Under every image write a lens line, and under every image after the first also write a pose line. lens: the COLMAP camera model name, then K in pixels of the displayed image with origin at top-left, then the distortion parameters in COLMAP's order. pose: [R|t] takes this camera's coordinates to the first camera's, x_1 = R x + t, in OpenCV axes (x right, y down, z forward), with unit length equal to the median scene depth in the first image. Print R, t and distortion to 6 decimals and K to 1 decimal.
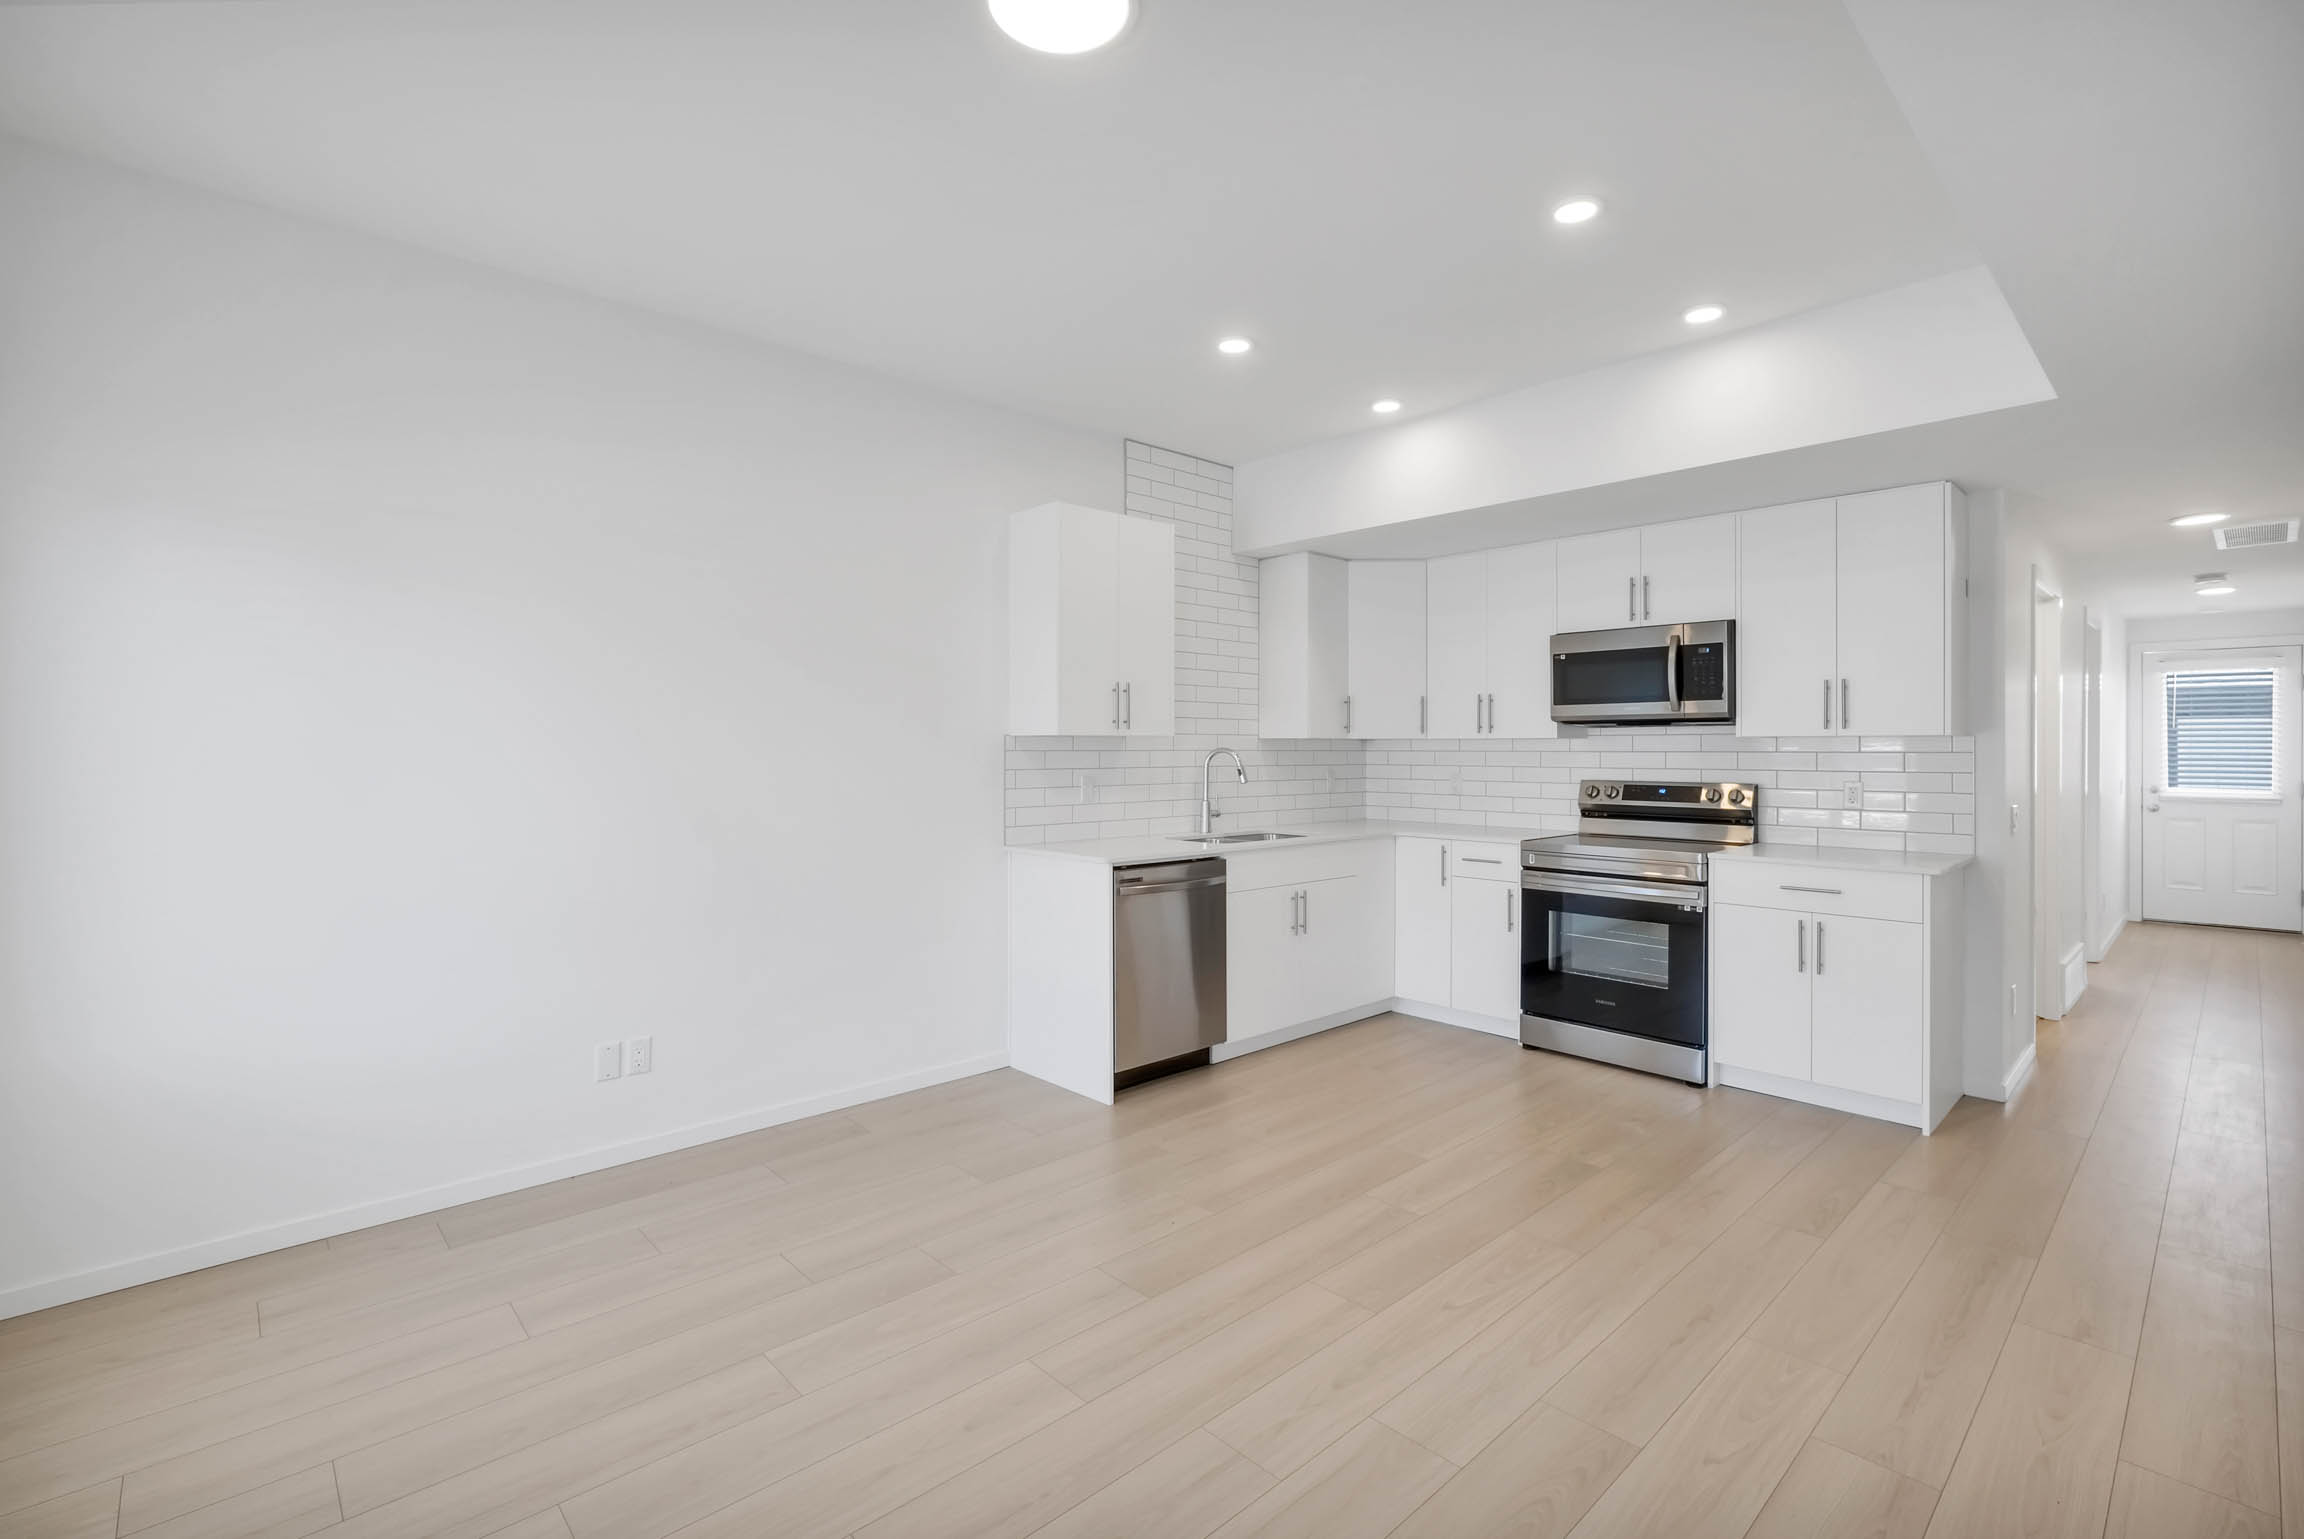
lens RADIAL K [[1034.1, 0, 1148.9], [0, 1034.1, 750.8], [0, 0, 1]] dist [0.000083, 0.000063]
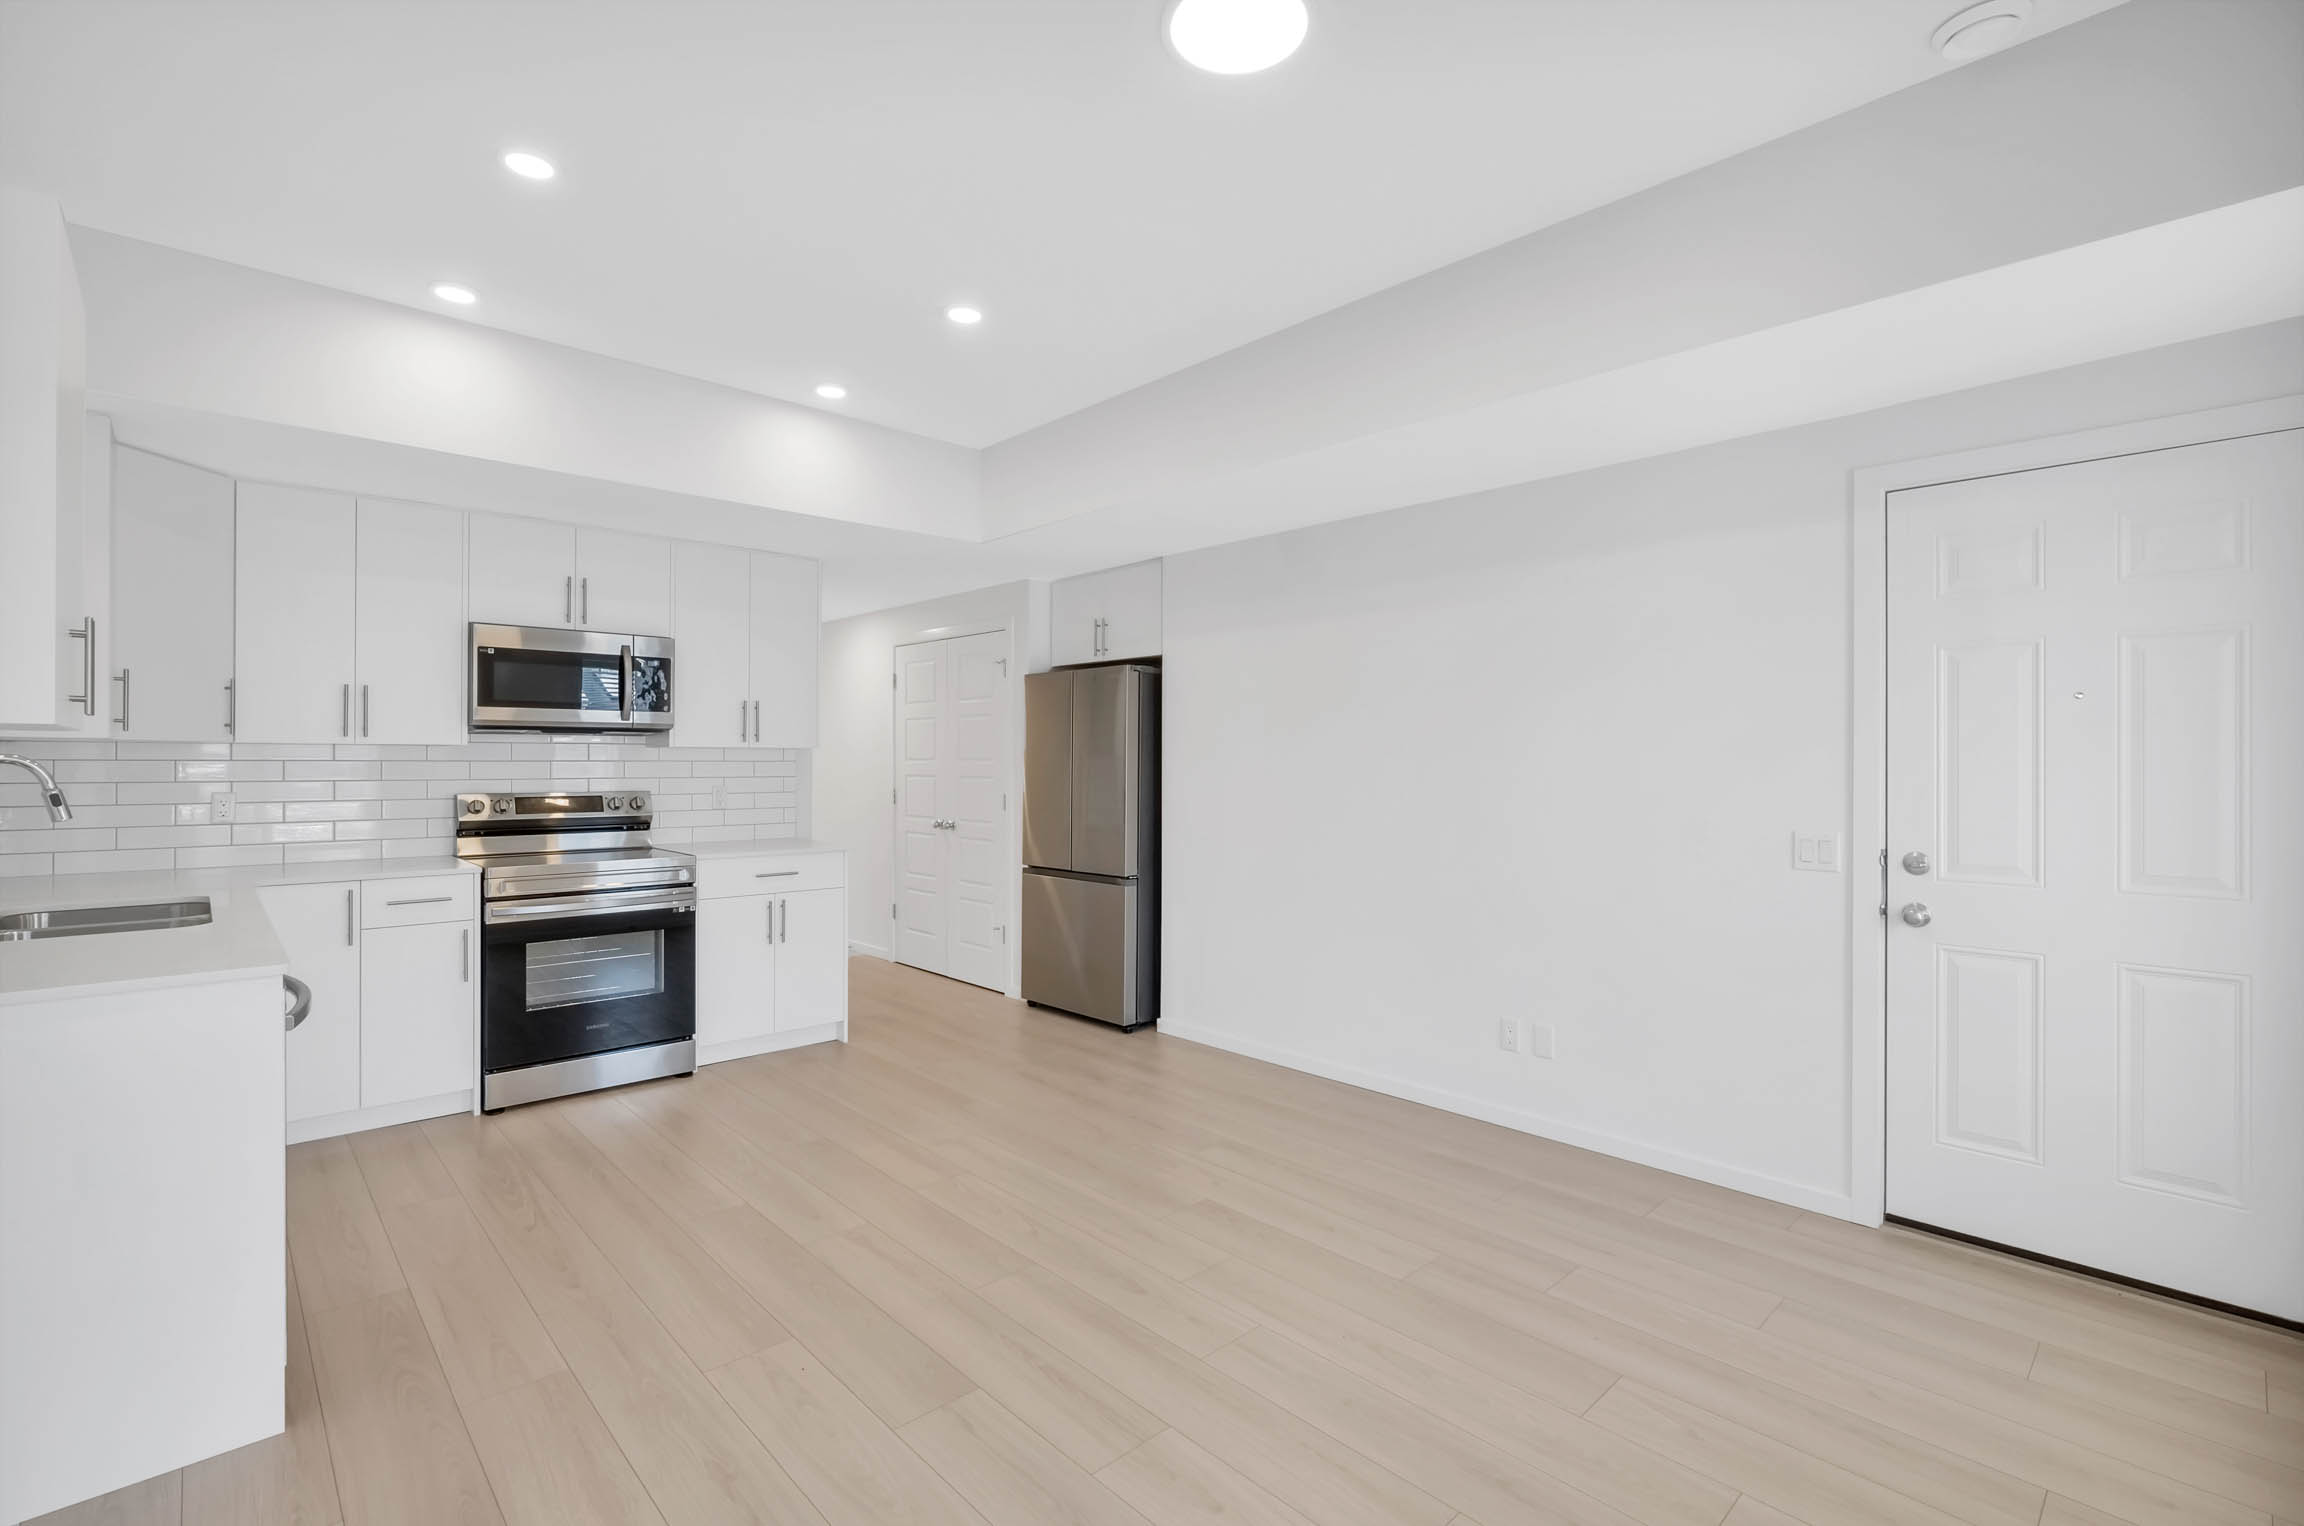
lens RADIAL K [[1050.4, 0, 1141.5], [0, 1050.4, 757.6], [0, 0, 1]] dist [-0.000561, -0.000030]
pose [[-0.005836, 0.002319, 0.999980, -0.486113], [0.000217, 0.999997, -0.002318, 0.000216], [-0.999983, 0.000203, -0.005837, 0.474261]]
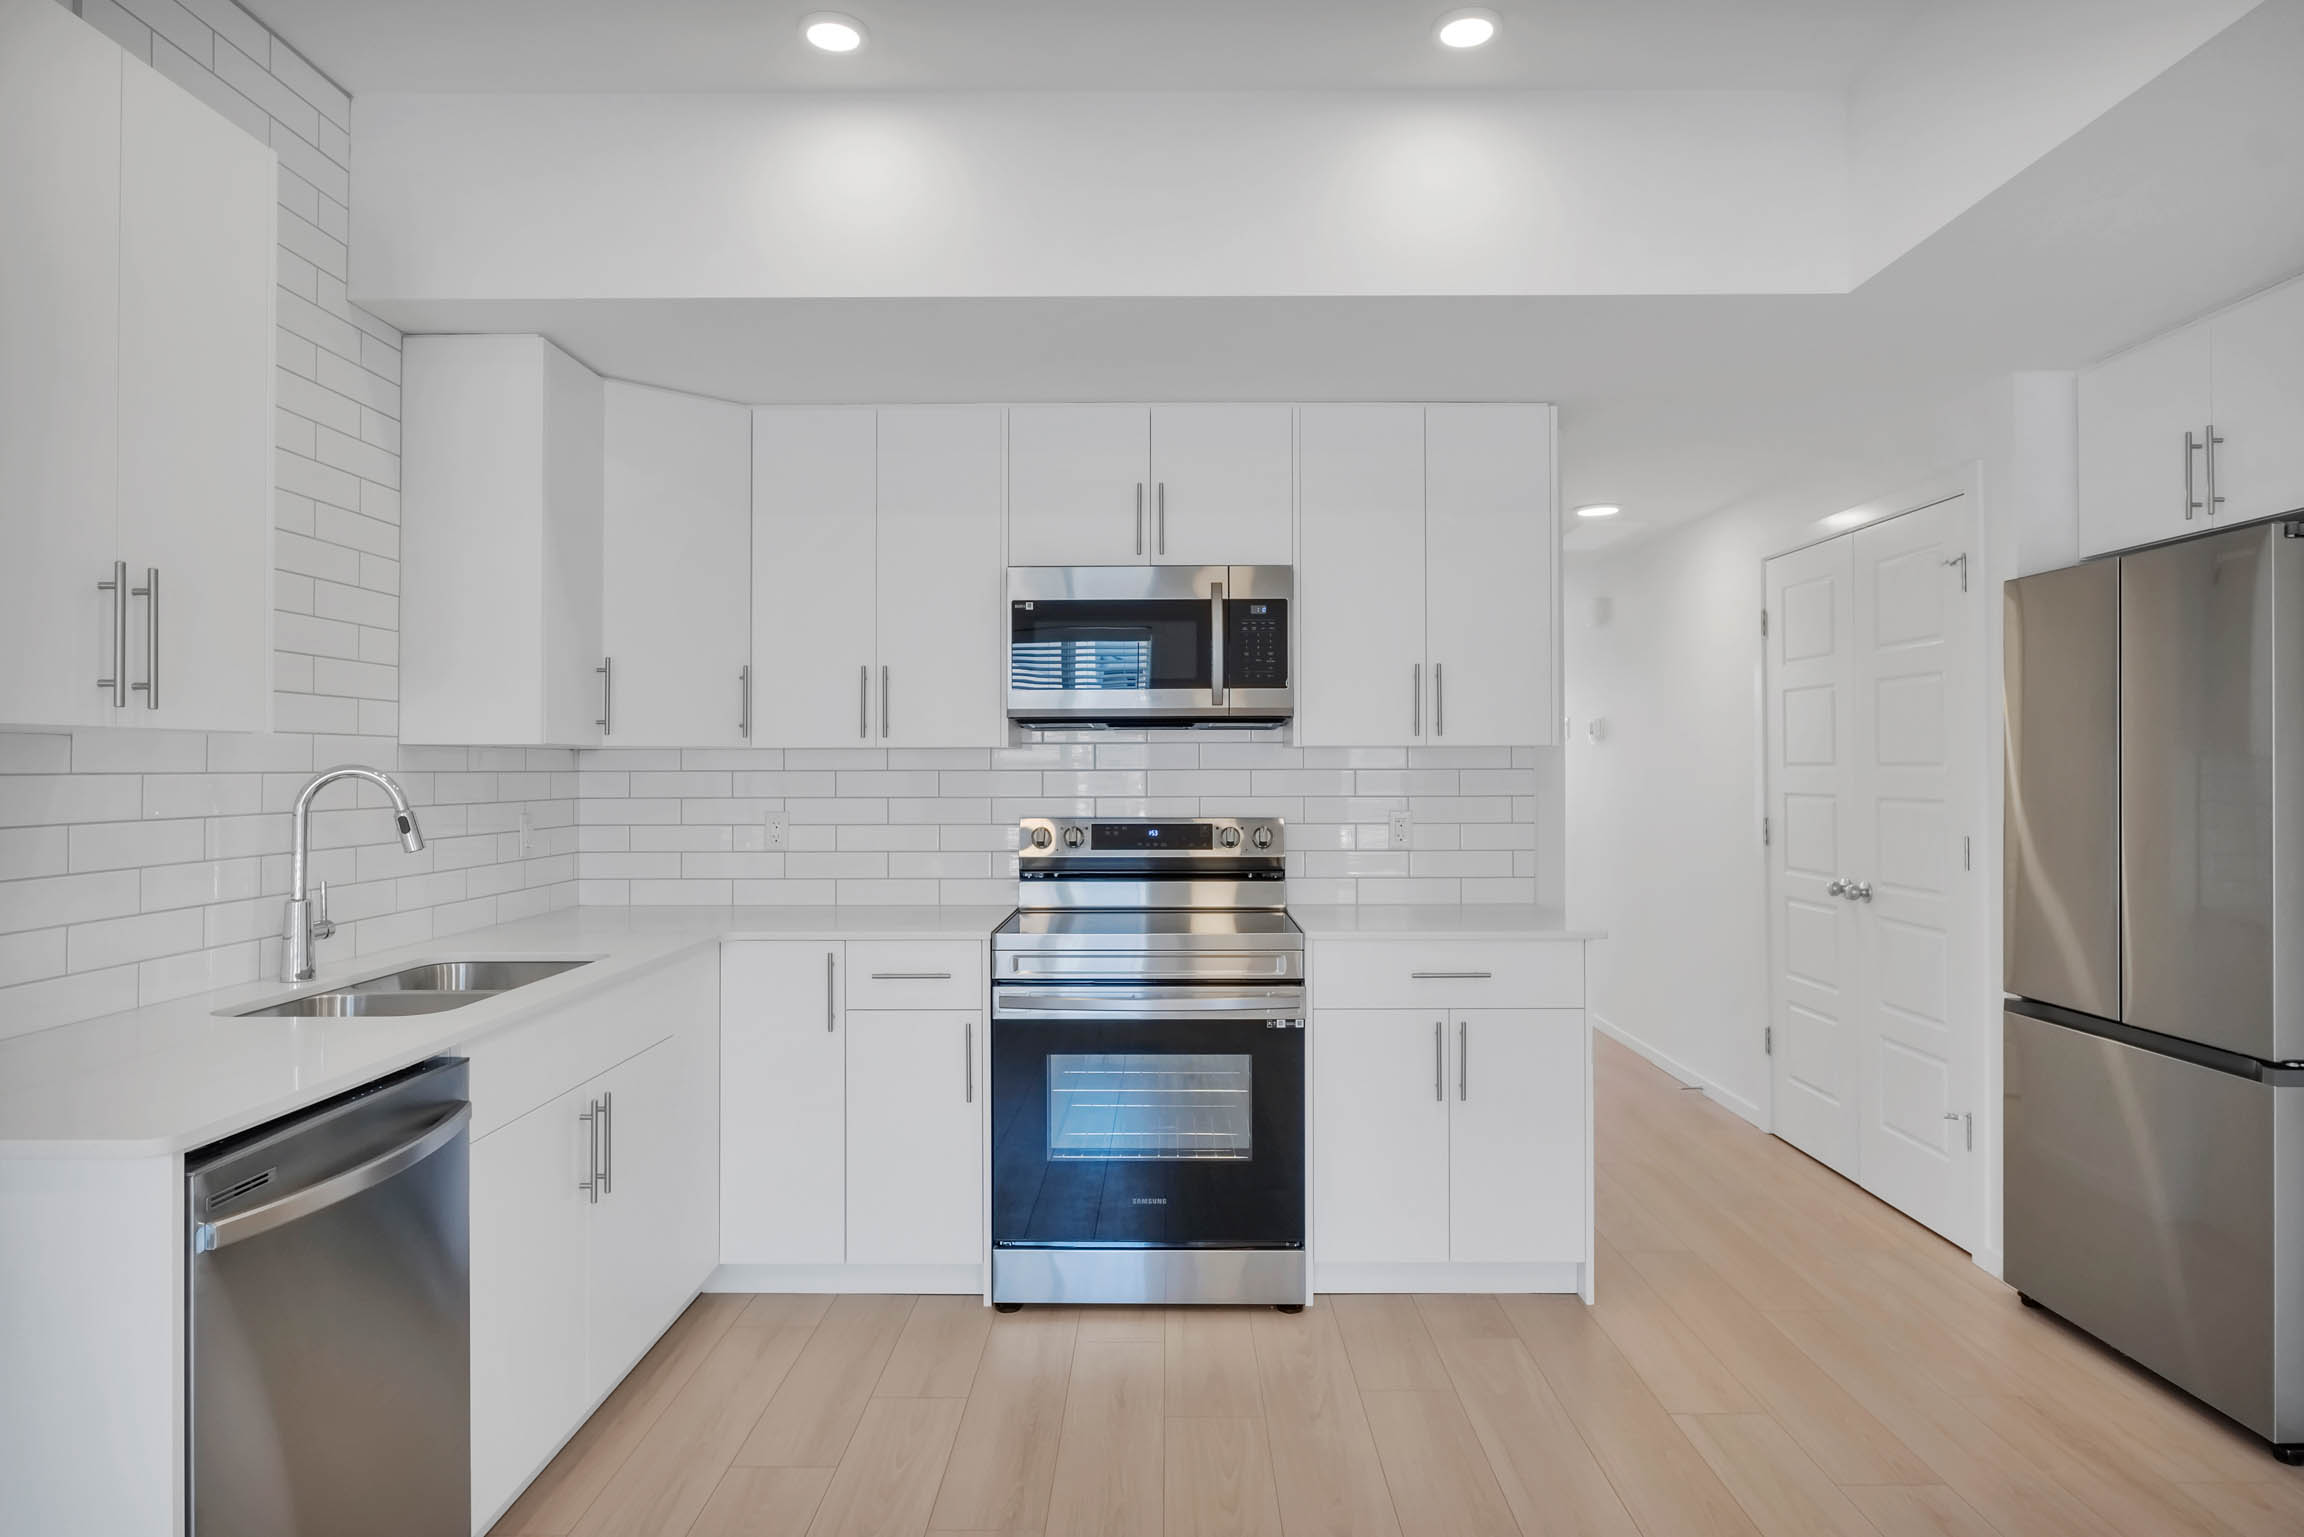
lens RADIAL K [[1373.0, 0, 1152.9], [0, 1373.0, 754.0], [0, 0, 1]] dist [-0.006594, -0.000774]
pose [[0.680339, 0.004250, 0.732885, -0.116330], [0.004547, 0.999939, -0.010019, -0.000452], [-0.732884, 0.010148, 0.680278, 0.438571]]
